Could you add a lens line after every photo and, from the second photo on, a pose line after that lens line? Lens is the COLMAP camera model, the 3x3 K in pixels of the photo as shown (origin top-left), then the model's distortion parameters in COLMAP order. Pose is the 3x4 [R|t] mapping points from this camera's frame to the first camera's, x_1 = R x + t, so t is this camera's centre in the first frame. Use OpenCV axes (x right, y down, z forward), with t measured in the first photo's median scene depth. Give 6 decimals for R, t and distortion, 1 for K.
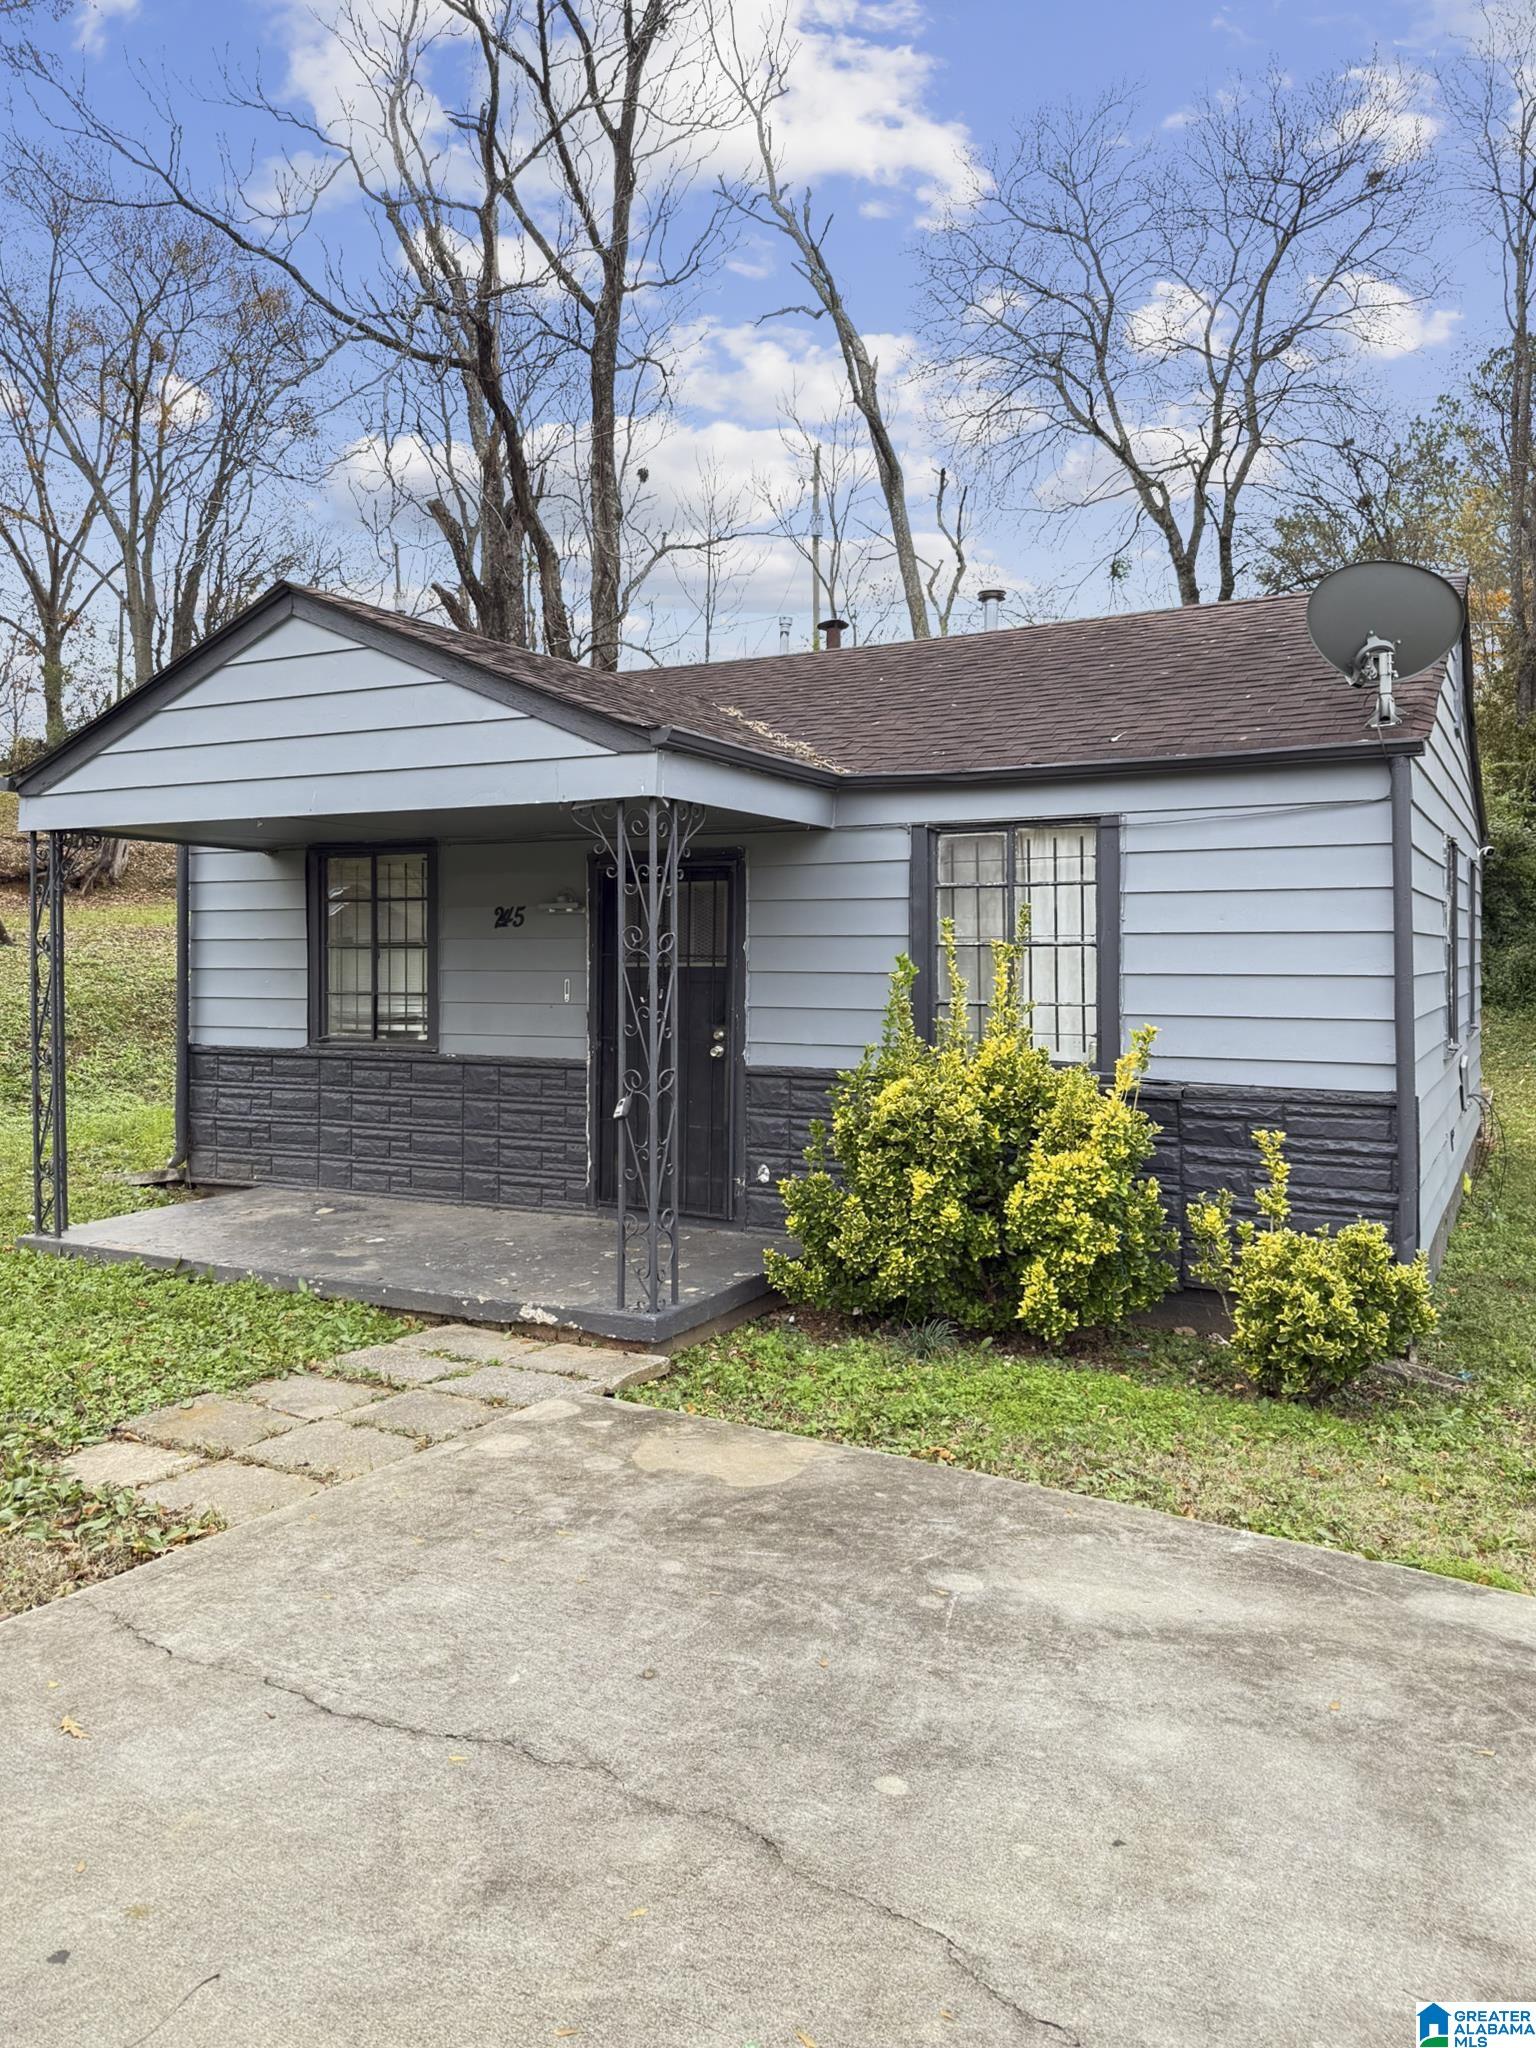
lens RADIAL K [[1443.1, 0, 773.9], [0, 1443.1, 999.7], [0, 0, 1]] dist [0.119624, -0.174305]
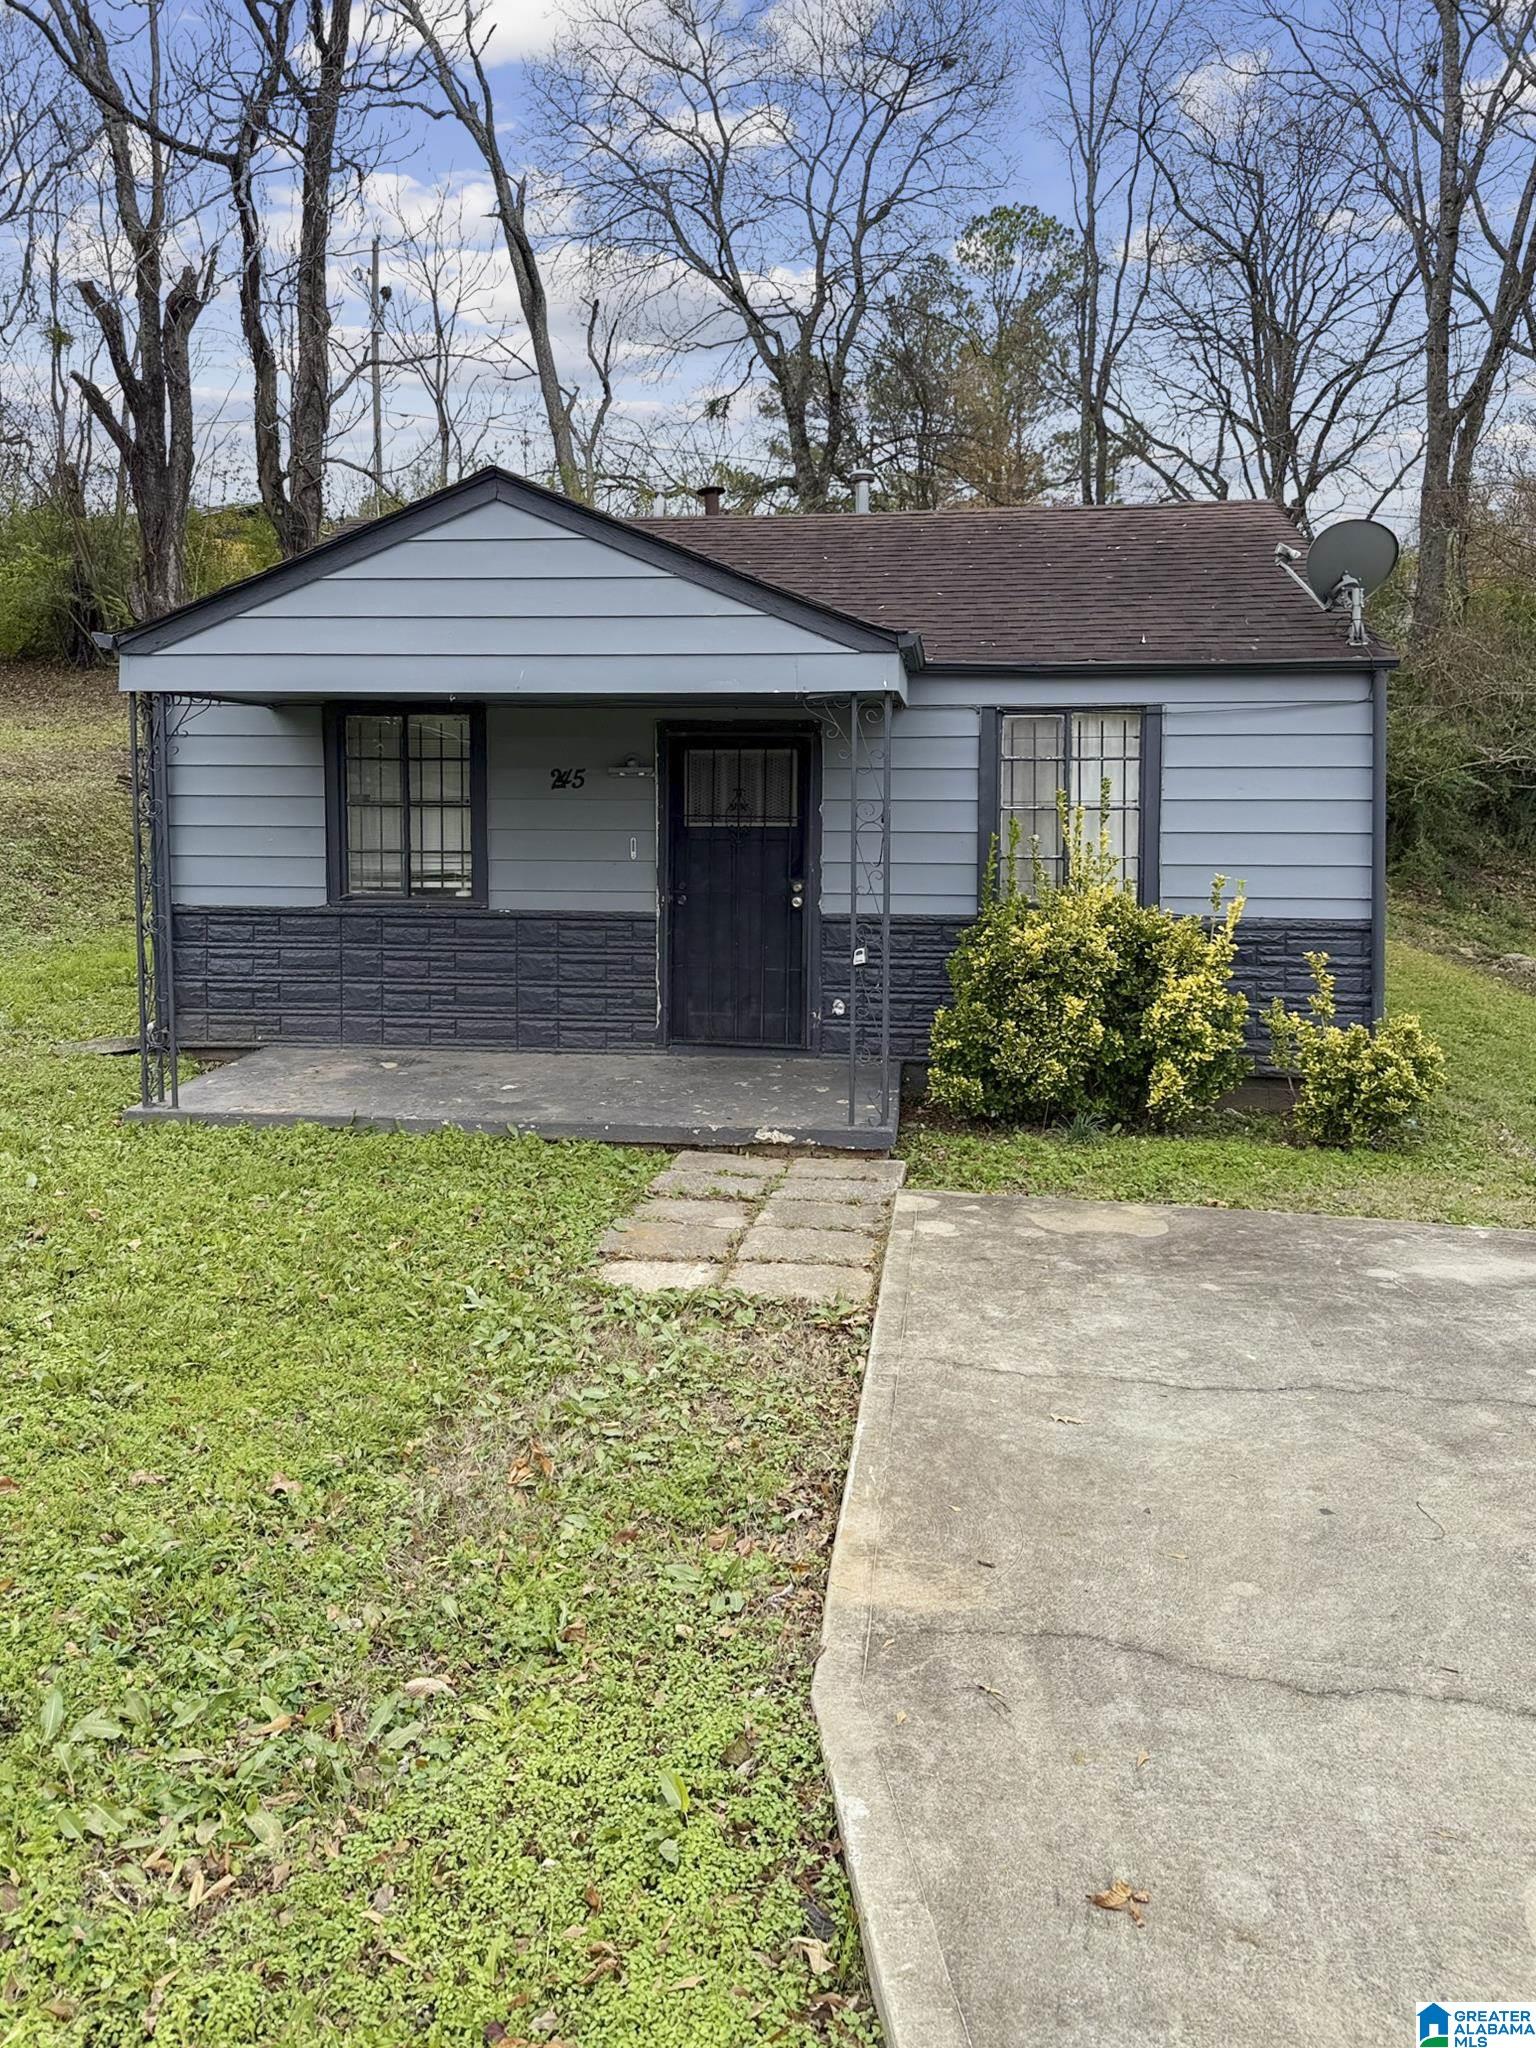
lens RADIAL K [[1479.6, 0, 770.3], [0, 1479.6, 916.4], [0, 0, 1]] dist [0.119500, -0.226629]
pose [[0.935278, -0.032323, 0.352436, -0.447582], [0.009203, 0.997705, 0.067078, -0.029362], [-0.353796, -0.059493, 0.933429, -0.073401]]
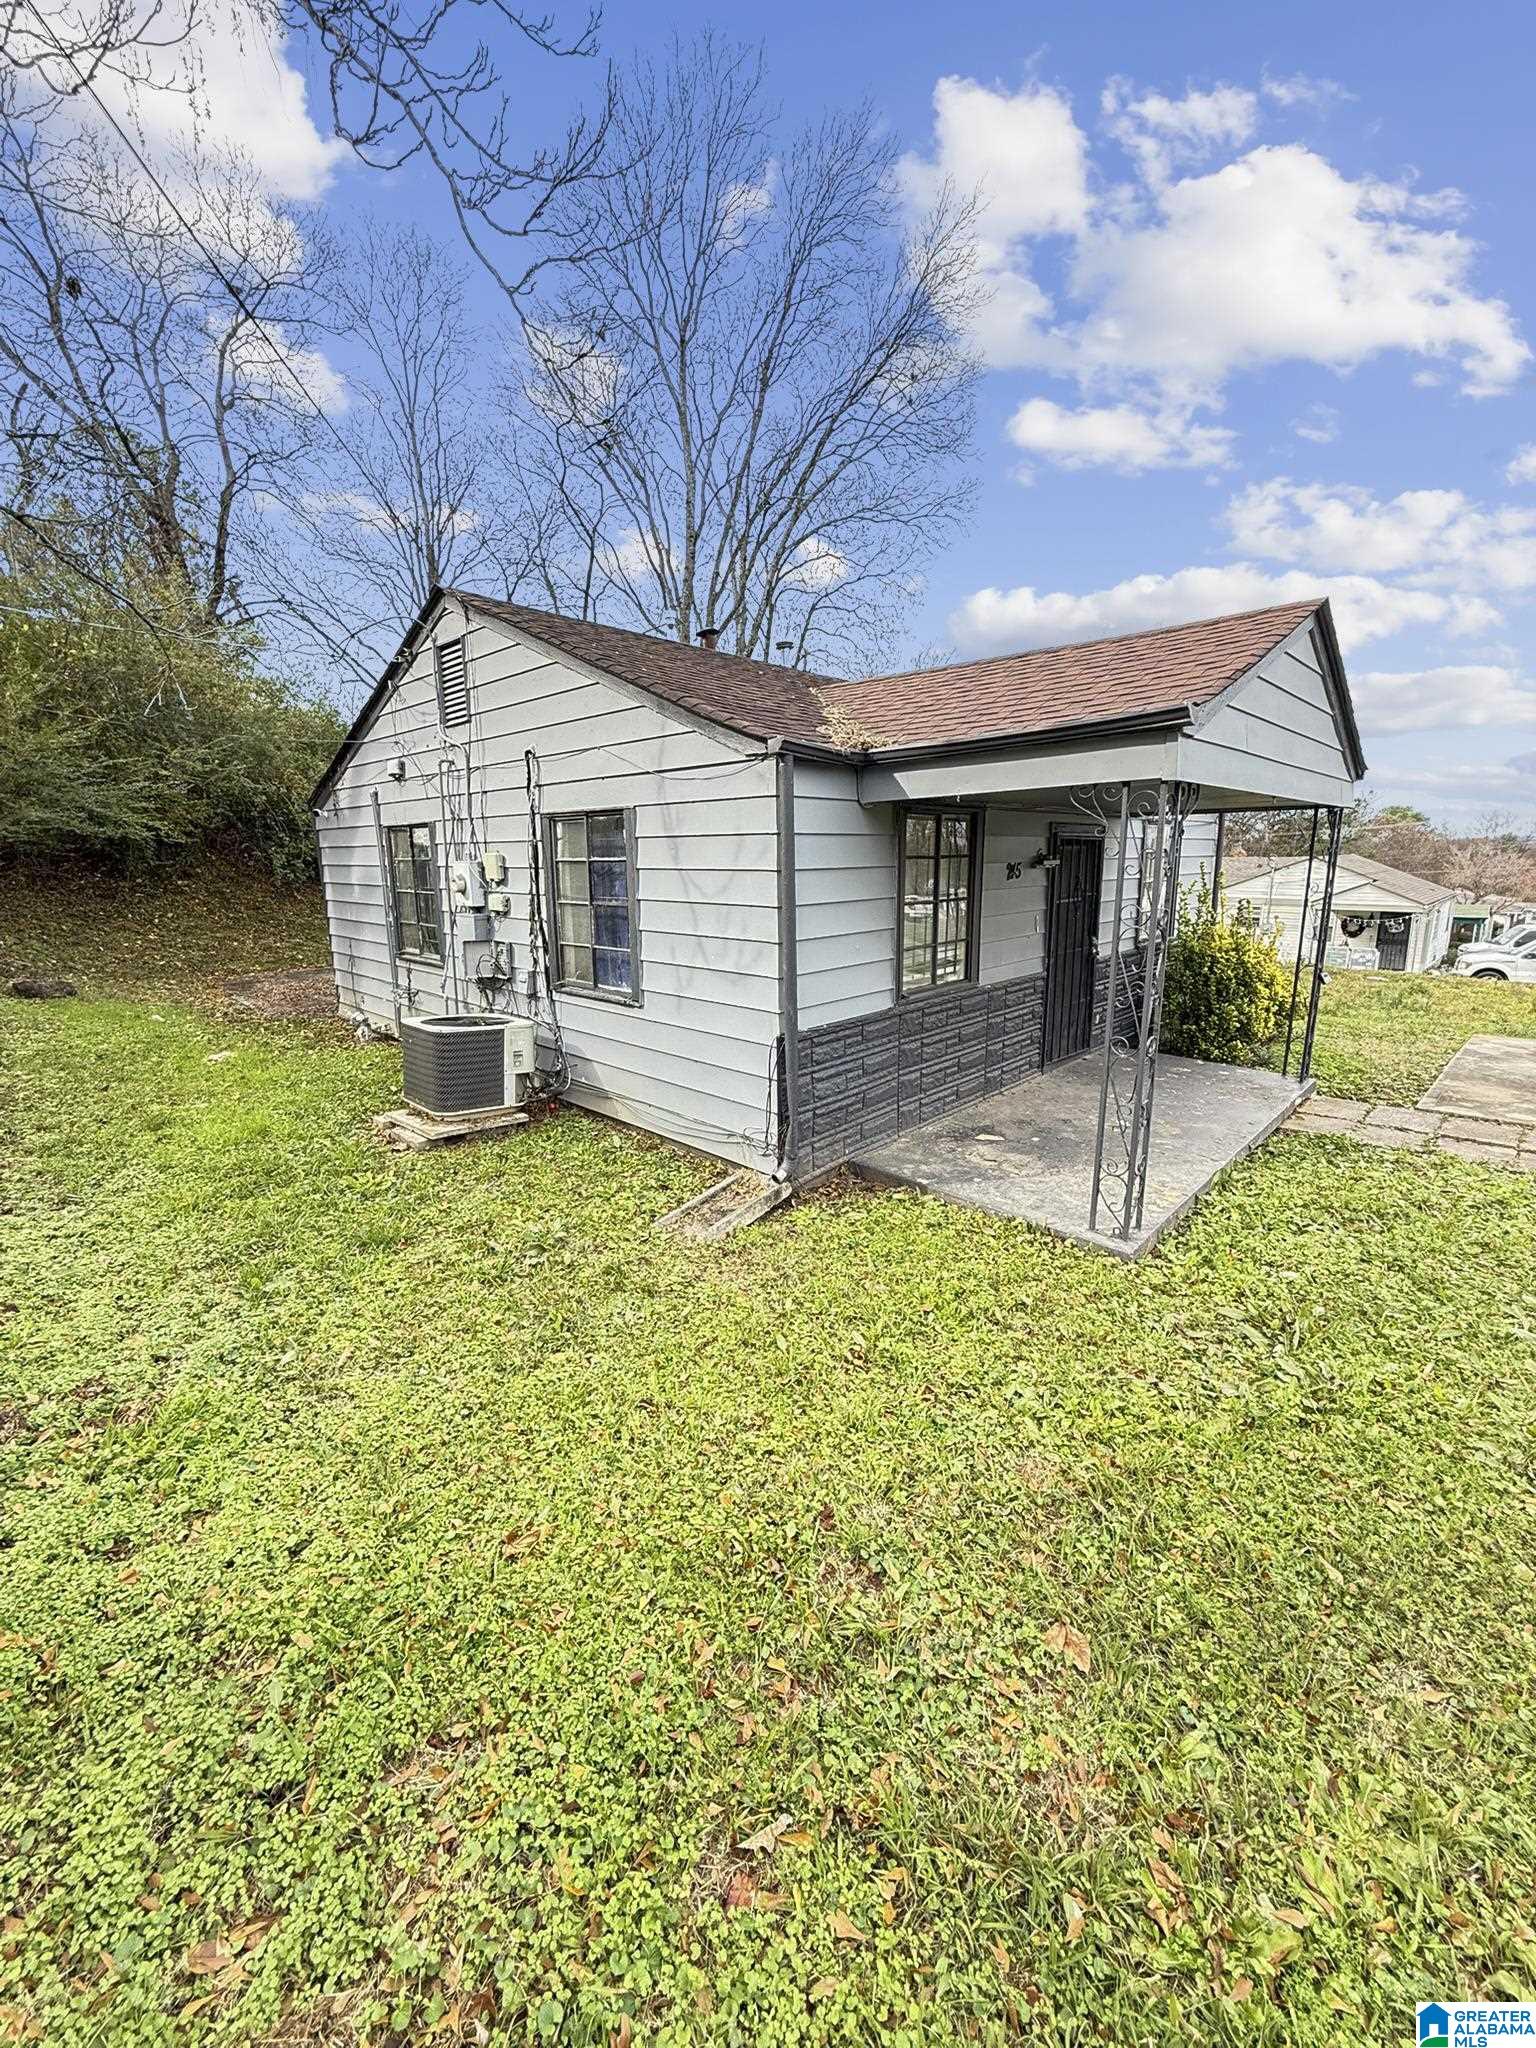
lens RADIAL K [[830.8, 0, 768.0], [0, 830.8, 1024.0], [0, 0, 1]] dist [0.000676, 0.000331]
pose [[0.278043, -0.196409, 0.940274, -1.000381], [0.043279, 0.980440, 0.192001, -0.077641], [-0.959593, -0.012690, 0.281105, 1.042344]]
